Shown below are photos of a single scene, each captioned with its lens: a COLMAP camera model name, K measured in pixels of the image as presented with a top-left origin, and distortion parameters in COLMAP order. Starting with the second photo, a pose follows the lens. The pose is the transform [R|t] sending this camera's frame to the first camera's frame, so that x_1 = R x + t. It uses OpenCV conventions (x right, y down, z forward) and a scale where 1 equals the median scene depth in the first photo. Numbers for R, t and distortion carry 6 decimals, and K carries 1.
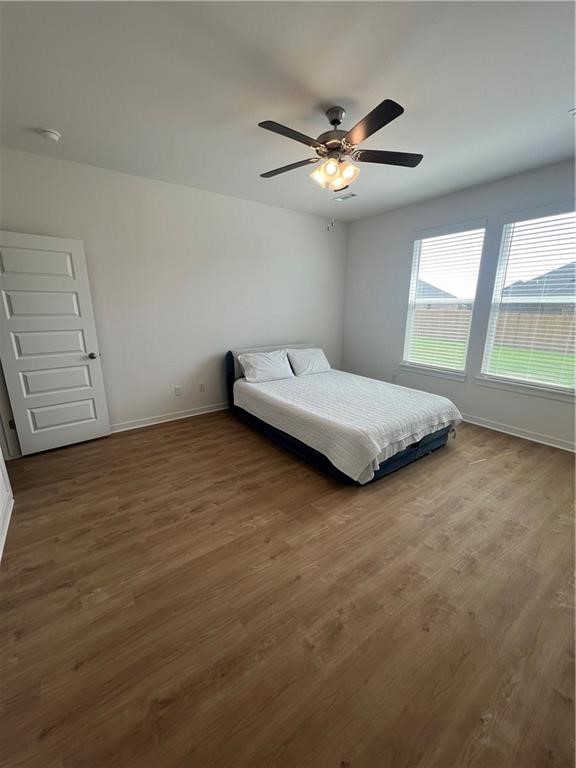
lens RADIAL K [[311.8, 0, 289.0], [0, 311.8, 383.6], [0, 0, 1]] dist [-0.000761, 0.000137]
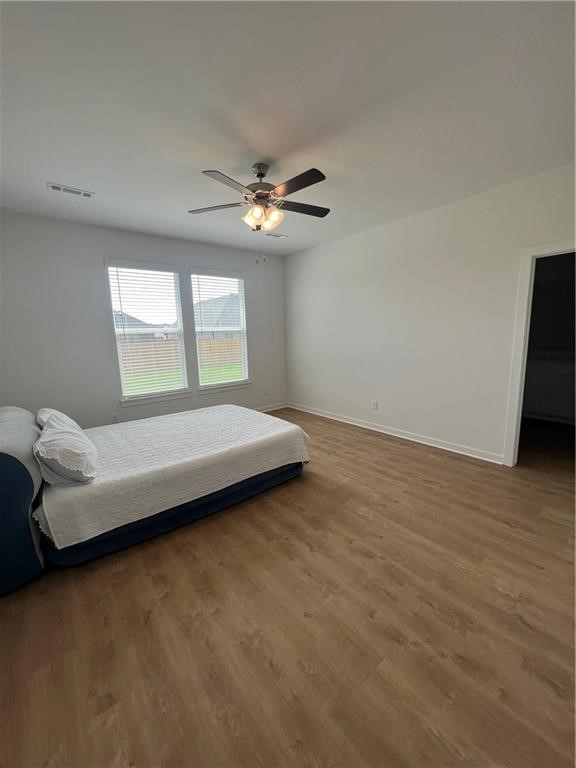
lens RADIAL K [[311.8, 0, 286.9], [0, 311.8, 383.7], [0, 0, 1]] dist [-0.000761, 0.000137]
pose [[-0.070115, -0.164707, 0.983847, -1.058293], [0.270216, 0.946264, 0.177672, -0.273206], [-0.960243, 0.278308, -0.021841, 1.084630]]
